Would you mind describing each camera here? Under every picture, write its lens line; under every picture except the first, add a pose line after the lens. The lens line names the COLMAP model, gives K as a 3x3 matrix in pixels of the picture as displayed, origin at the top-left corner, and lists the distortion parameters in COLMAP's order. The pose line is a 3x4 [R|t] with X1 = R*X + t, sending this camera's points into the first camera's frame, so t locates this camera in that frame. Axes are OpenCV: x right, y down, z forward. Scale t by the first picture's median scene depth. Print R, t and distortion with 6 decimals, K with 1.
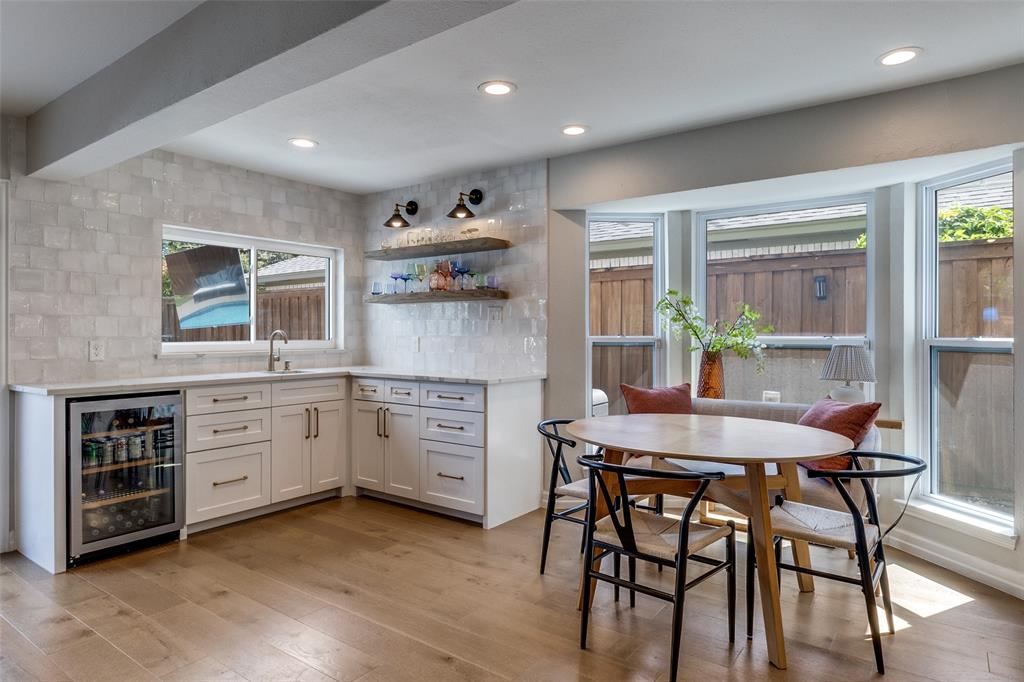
lens RADIAL K [[595.9, 0, 511.1], [0, 595.9, 332.6], [0, 0, 1]] dist [-0.006234, -0.001154]
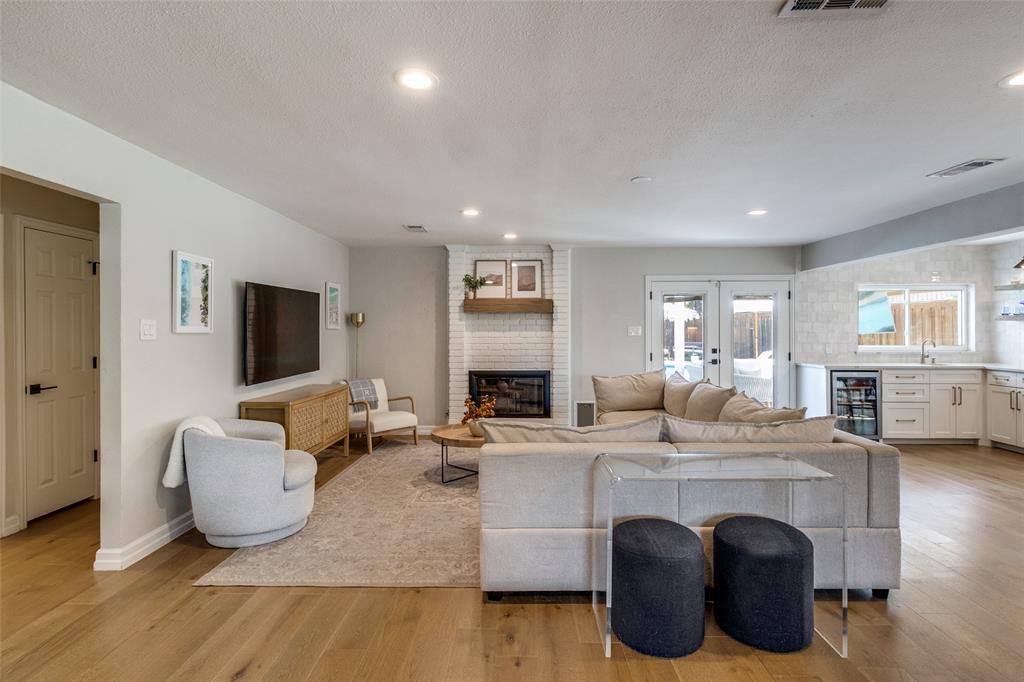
lens RADIAL K [[505.9, 0, 516.1], [0, 505.9, 328.2], [0, 0, 1]] dist [-0.001622, -0.000443]
pose [[0.577783, -0.002749, -0.816186, 0.102145], [0.001124, 0.999996, -0.002573, -0.033538], [0.816189, 0.000569, 0.577784, -0.785946]]
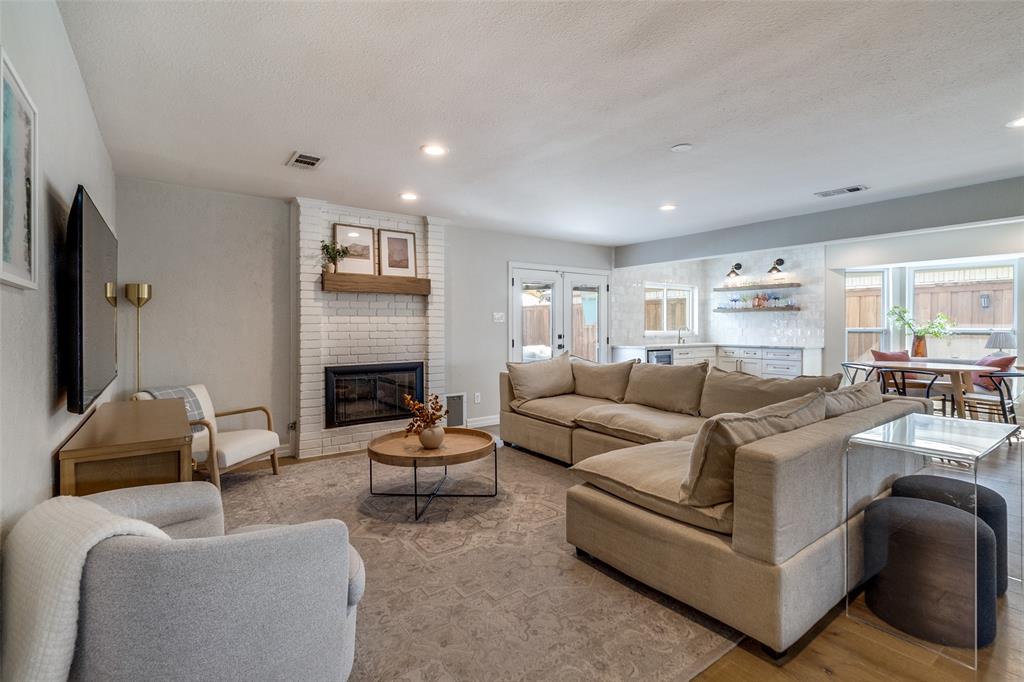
lens RADIAL K [[469.7, 0, 509.1], [0, 469.7, 326.7], [0, 0, 1]] dist [-0.003576, -0.000445]
pose [[0.951229, -0.001604, -0.308481, -0.478590], [0.002083, 0.999997, 0.001224, -0.003197], [0.308478, -0.001807, 0.951230, -0.916679]]
